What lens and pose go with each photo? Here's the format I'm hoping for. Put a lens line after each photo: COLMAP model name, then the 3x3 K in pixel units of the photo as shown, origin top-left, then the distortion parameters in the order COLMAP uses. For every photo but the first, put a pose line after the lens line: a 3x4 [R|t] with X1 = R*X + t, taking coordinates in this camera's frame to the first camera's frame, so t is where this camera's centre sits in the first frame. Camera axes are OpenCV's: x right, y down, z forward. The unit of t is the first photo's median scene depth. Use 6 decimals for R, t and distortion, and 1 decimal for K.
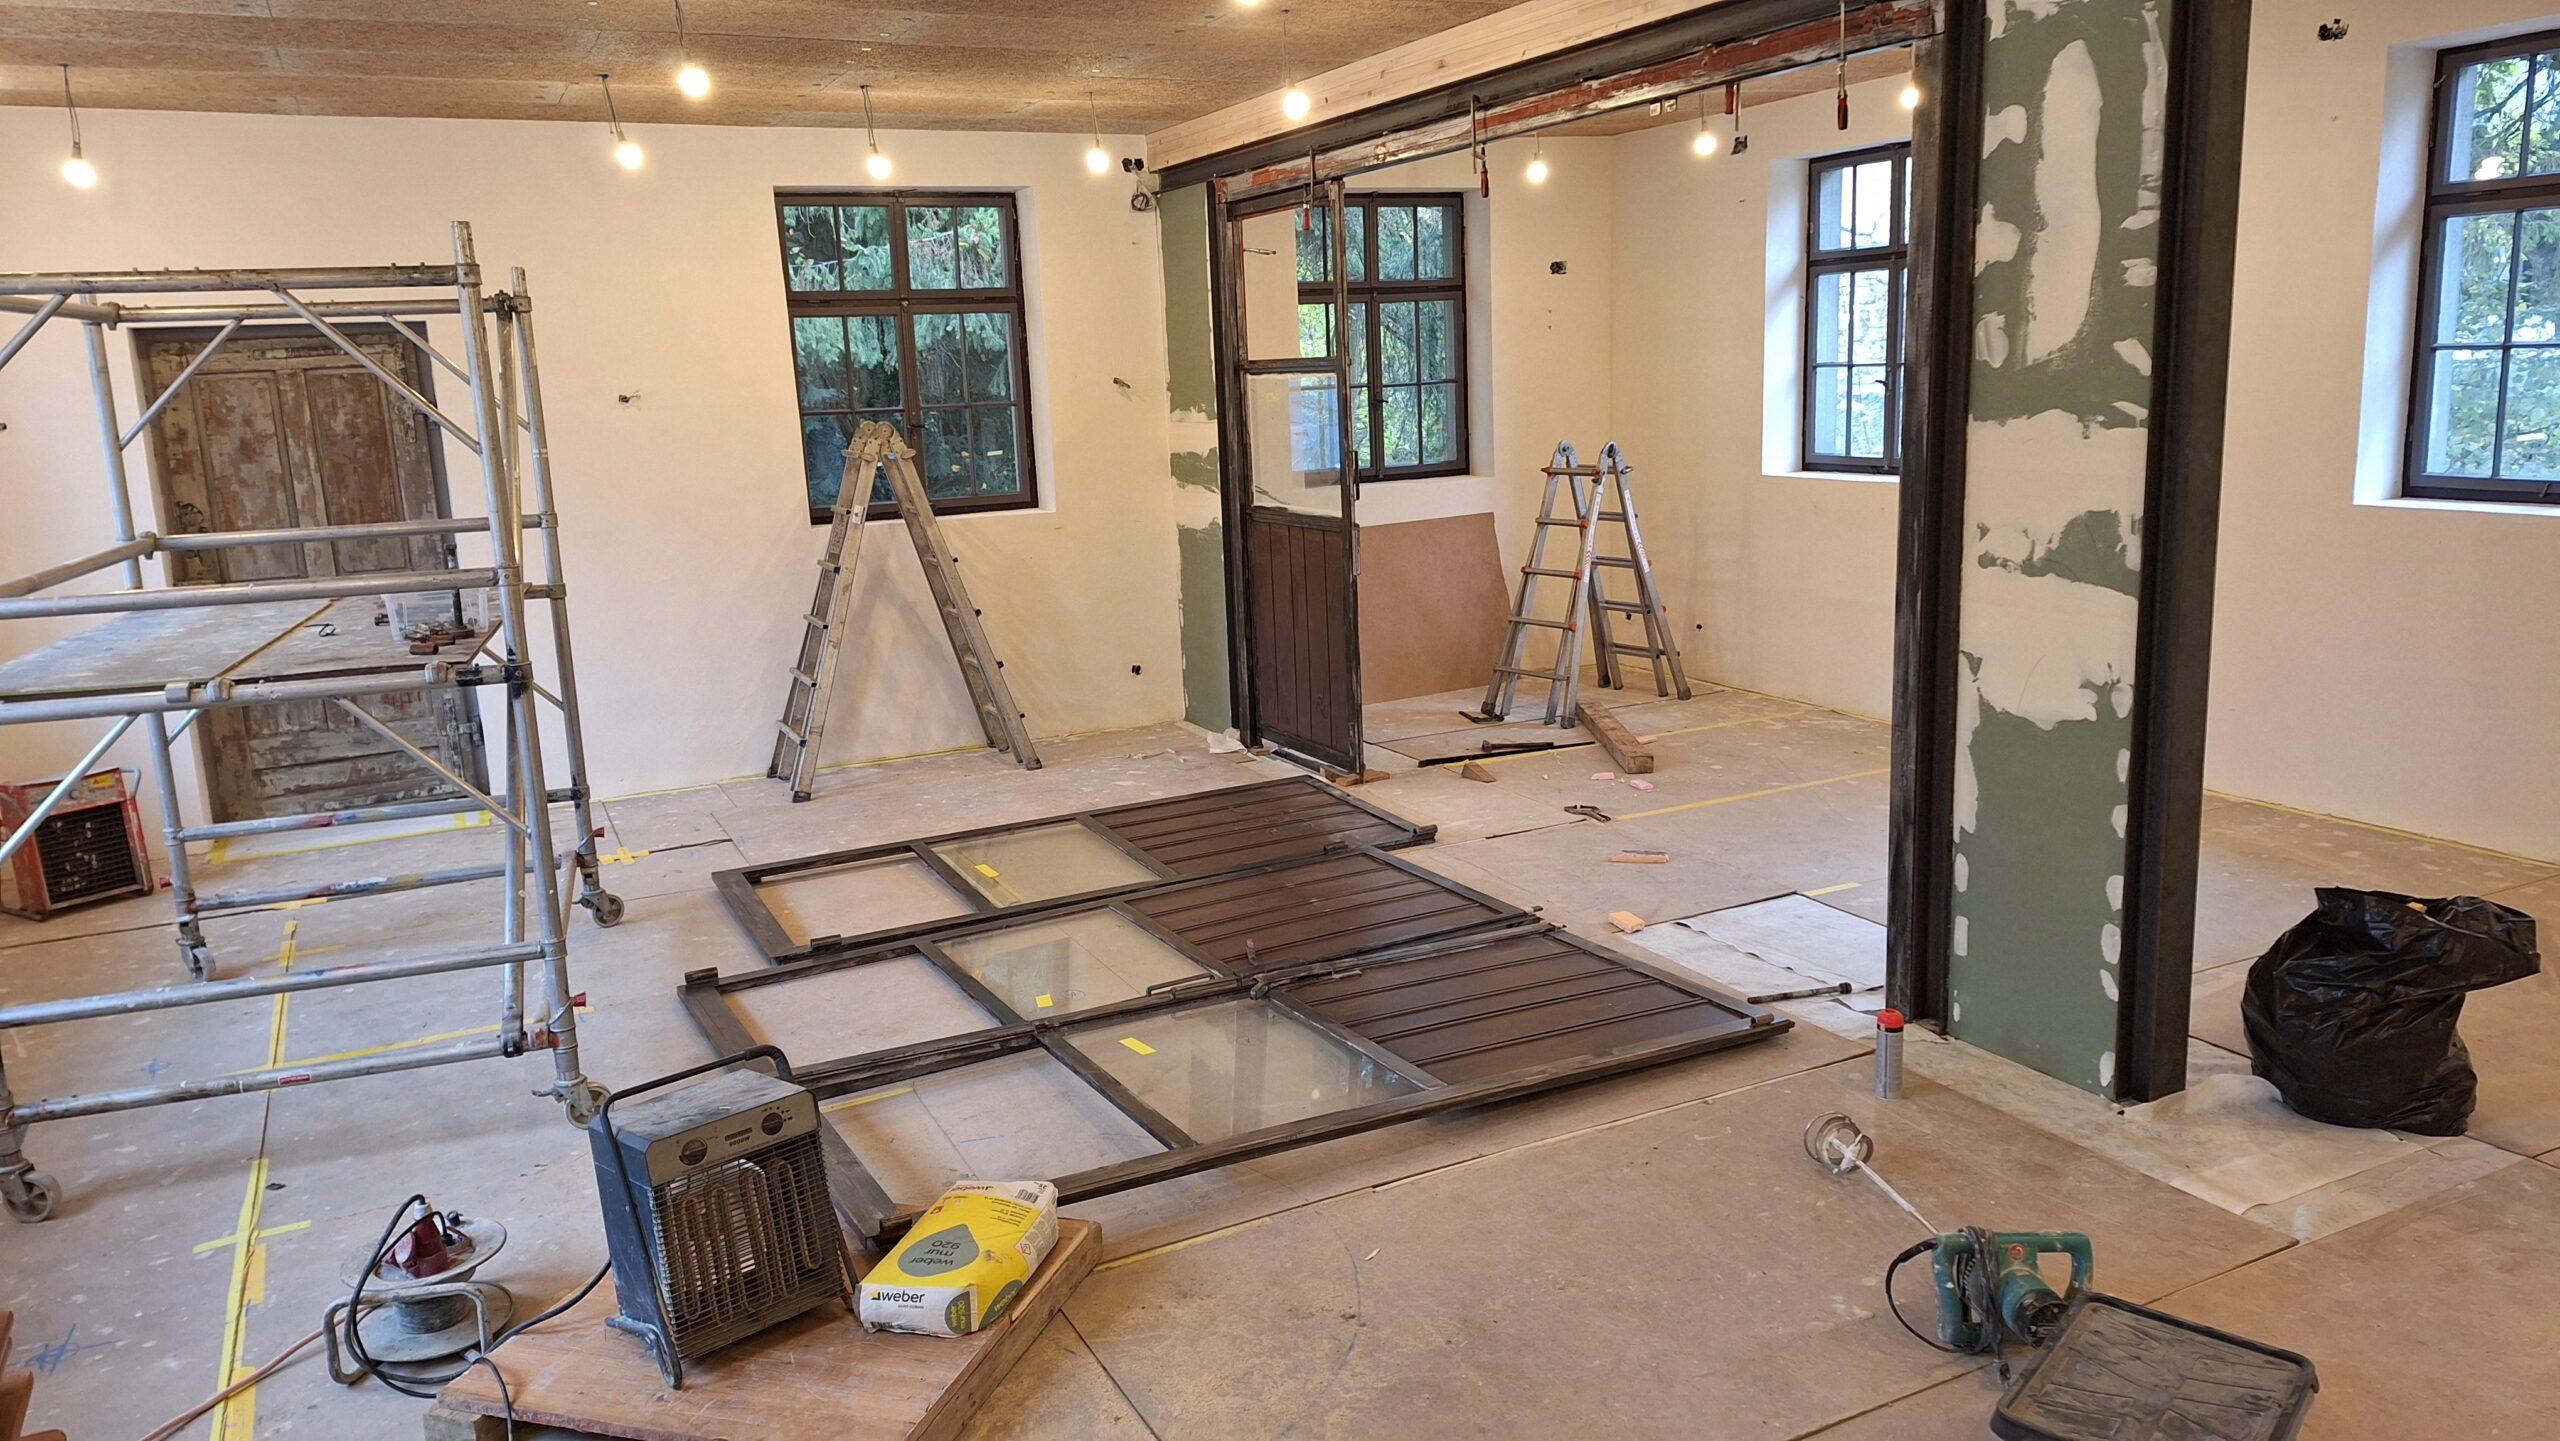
lens RADIAL K [[1756.6, 0, 1284.1], [0, 1756.6, 686.0], [0, 0, 1]] dist [0.060645, -0.028489]
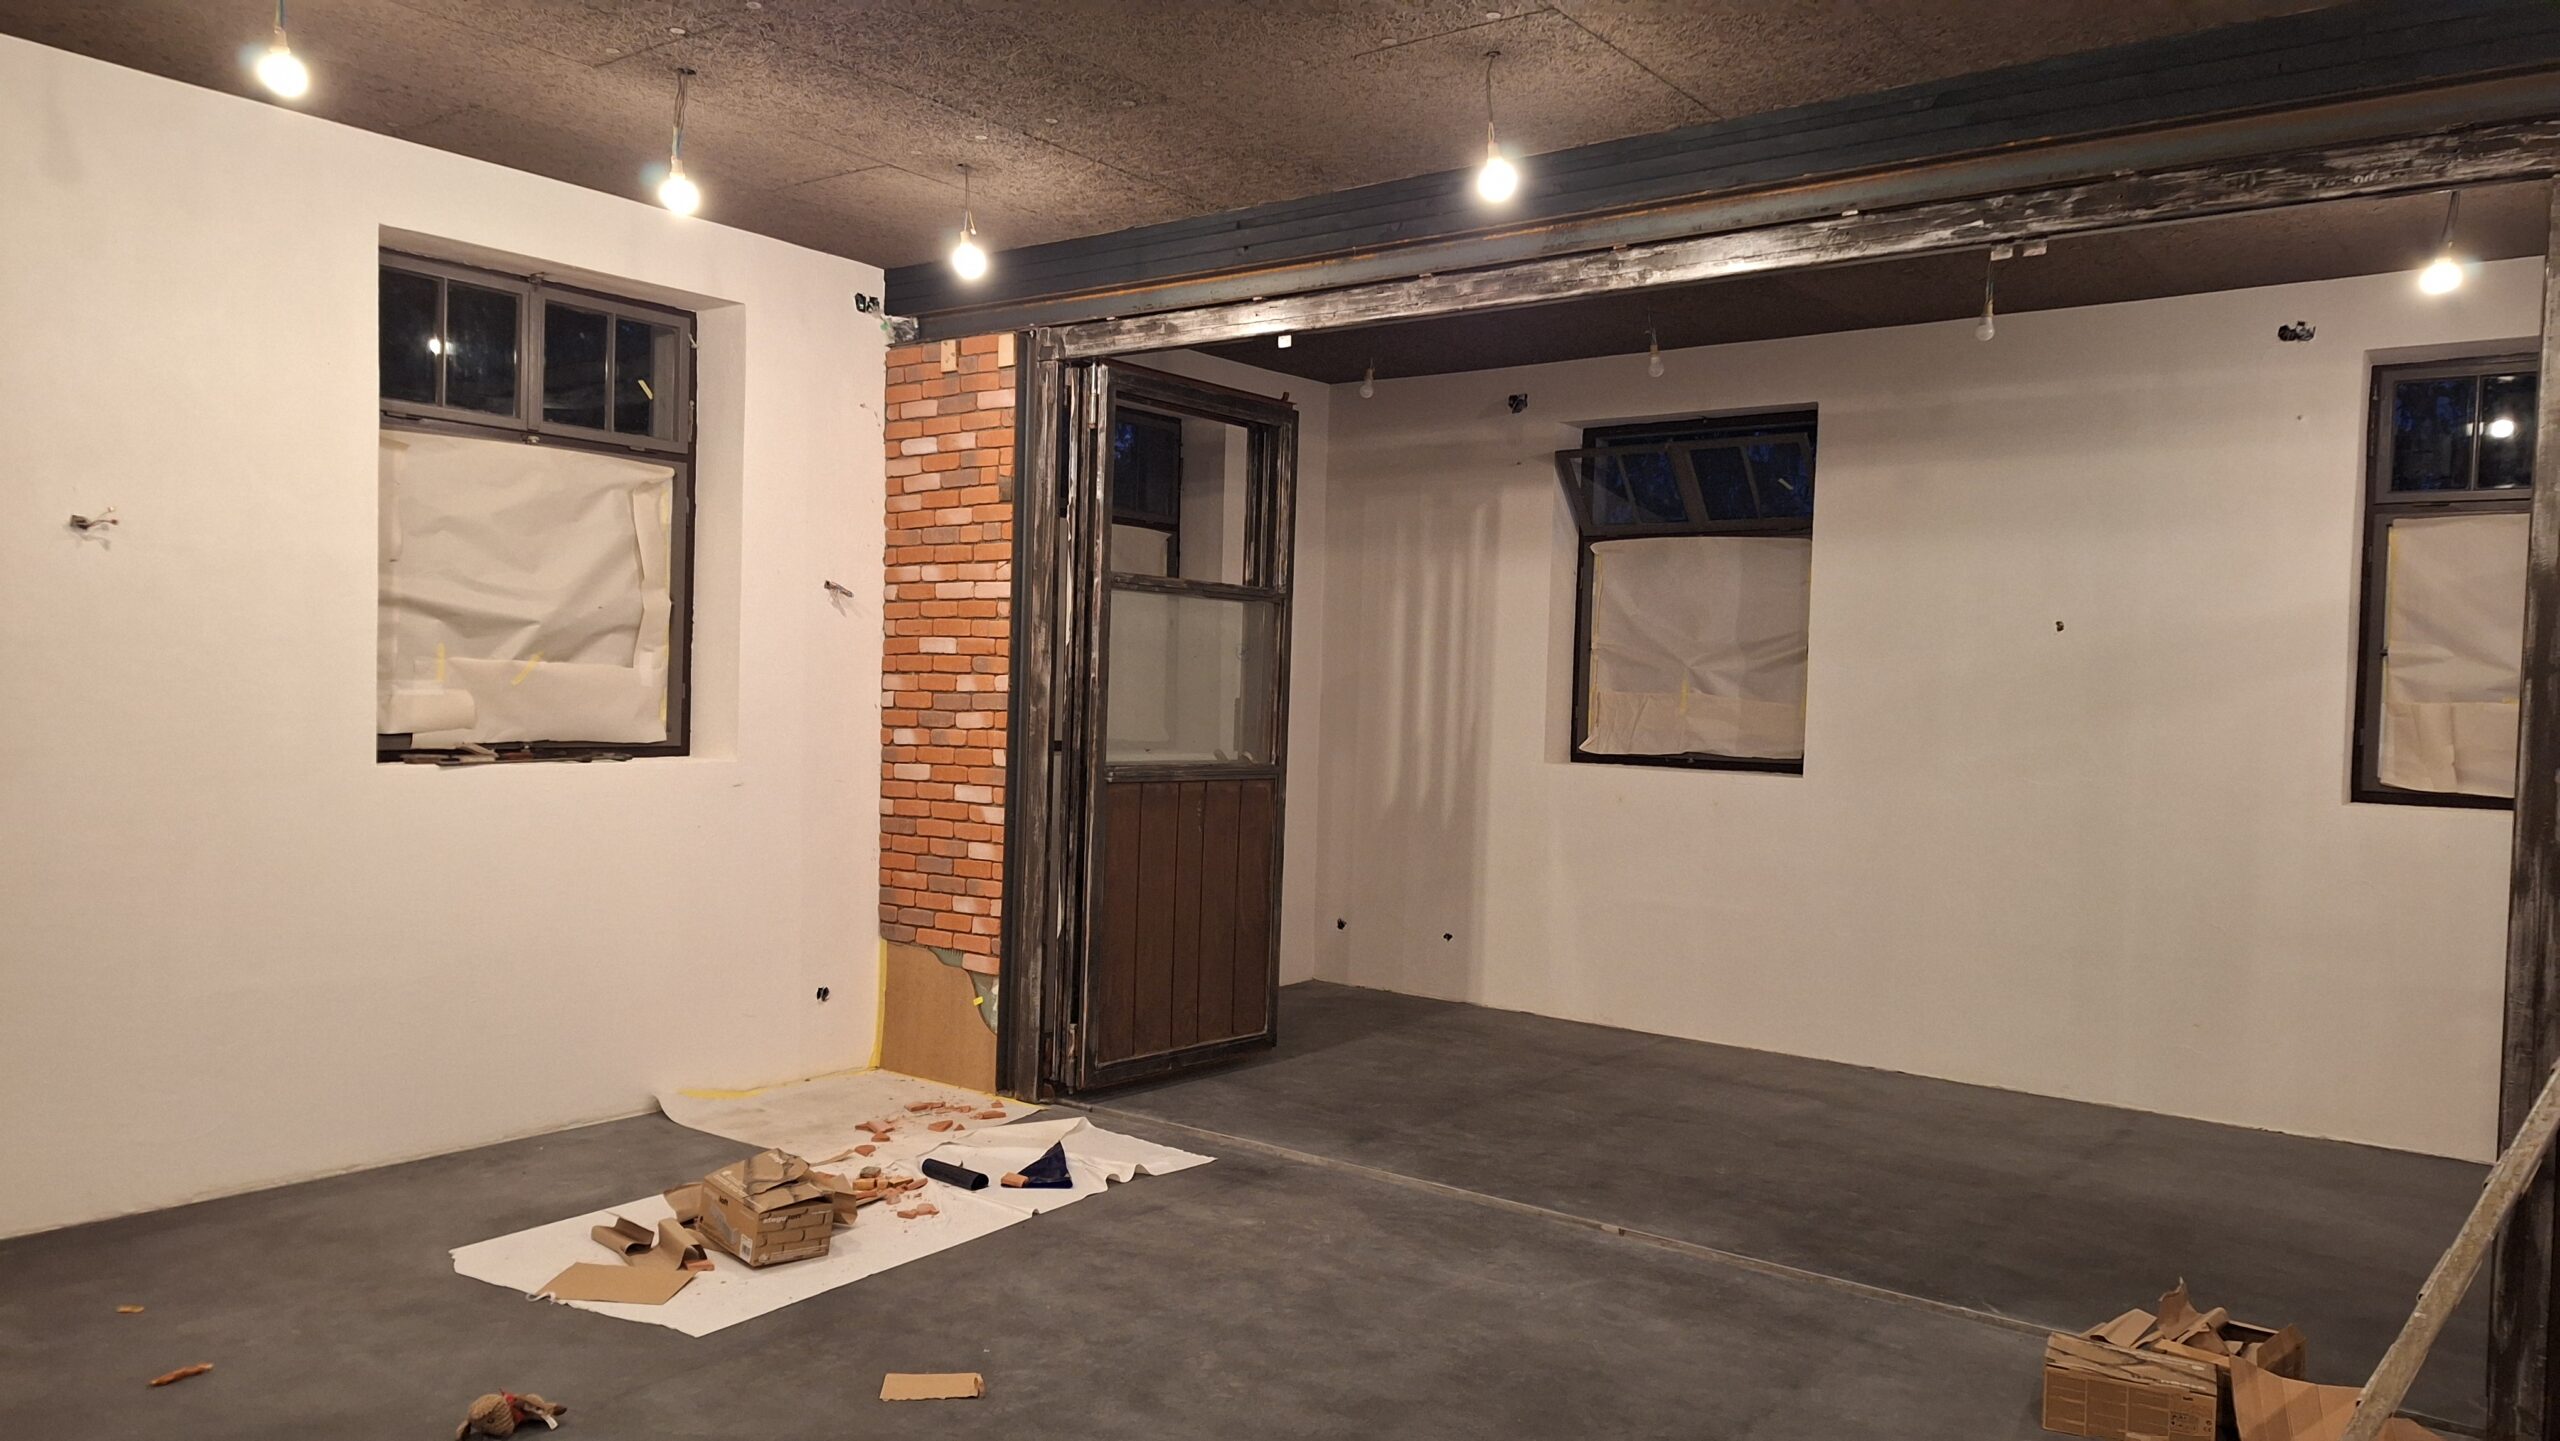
lens RADIAL K [[1756.6, 0, 1291.0], [0, 1756.6, 722.6], [0, 0, 1]] dist [0.060645, -0.028489]
pose [[0.892105, 0.059459, 0.447900, -0.492697], [0.015064, 0.986838, -0.161006, 0.000994], [-0.451578, 0.150382, 0.879467, 0.582337]]
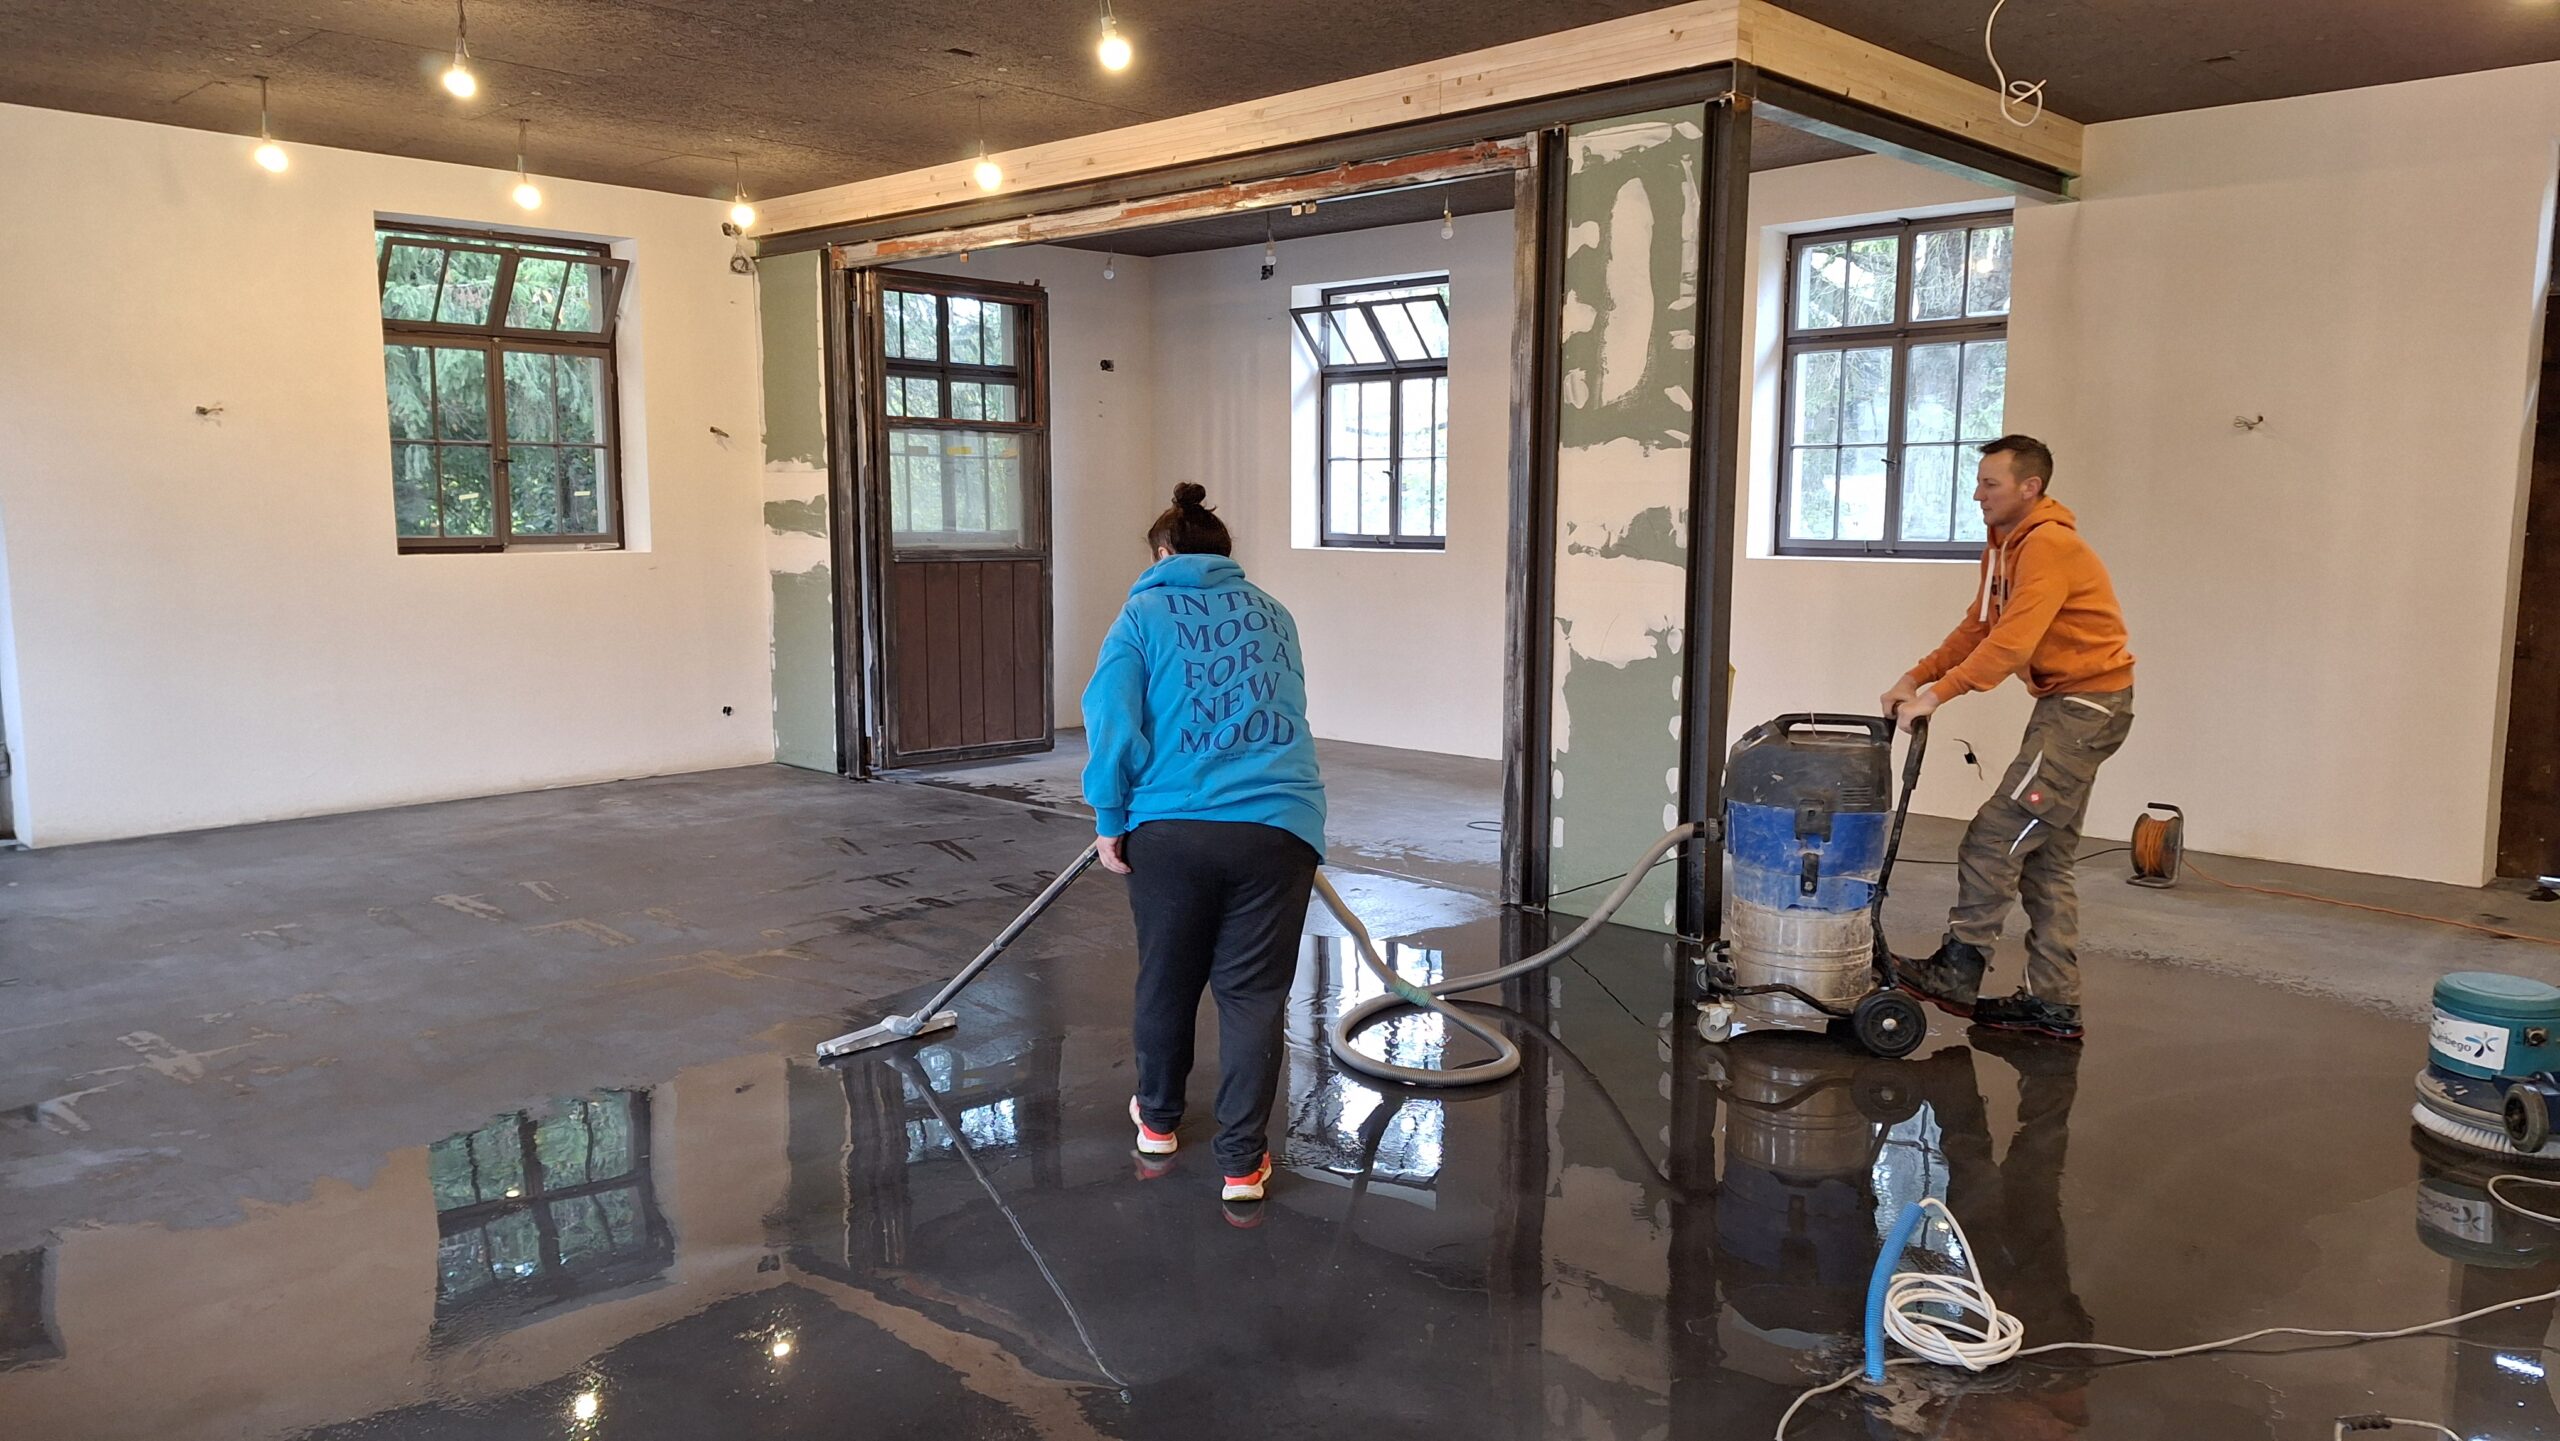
lens RADIAL K [[1756.6, 0, 1305.3], [0, 1756.6, 713.9], [0, 0, 1]] dist [0.060645, -0.028489]
pose [[0.935921, 0.003331, 0.352193, -0.272401], [0.020706, 0.997706, -0.064459, 0.137809], [-0.351600, 0.067621, 0.933705, -0.182746]]
